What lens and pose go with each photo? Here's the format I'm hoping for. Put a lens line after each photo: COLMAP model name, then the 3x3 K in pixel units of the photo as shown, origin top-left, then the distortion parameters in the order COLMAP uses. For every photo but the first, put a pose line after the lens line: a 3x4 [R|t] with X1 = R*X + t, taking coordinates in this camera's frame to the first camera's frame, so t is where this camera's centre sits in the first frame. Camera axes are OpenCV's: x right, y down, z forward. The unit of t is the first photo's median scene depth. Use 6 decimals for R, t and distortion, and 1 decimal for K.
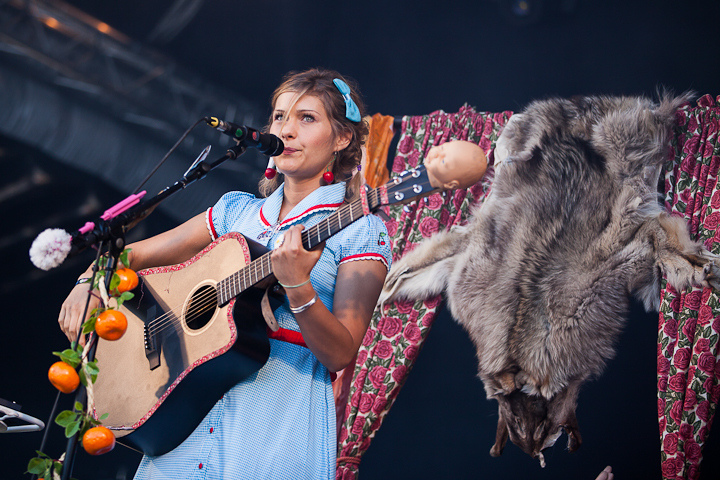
lens RADIAL K [[2775.7, 0, 360.0], [0, 2775.7, 240.0], [0, 0, 1]] dist [0.185165, -5.109378]
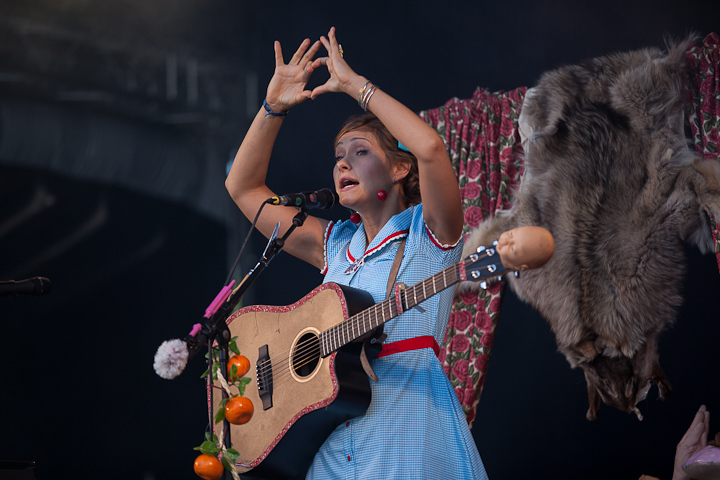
lens RADIAL K [[3565.2, 0, 359.4], [0, 3565.2, 262.6], [0, 0, 1]] dist [1.122465, -16.049984]
pose [[0.970074, -0.242456, 0.013056, -0.039314], [0.241229, 0.968494, 0.061872, -0.083700], [-0.027646, -0.056871, 0.997999, -0.333017]]
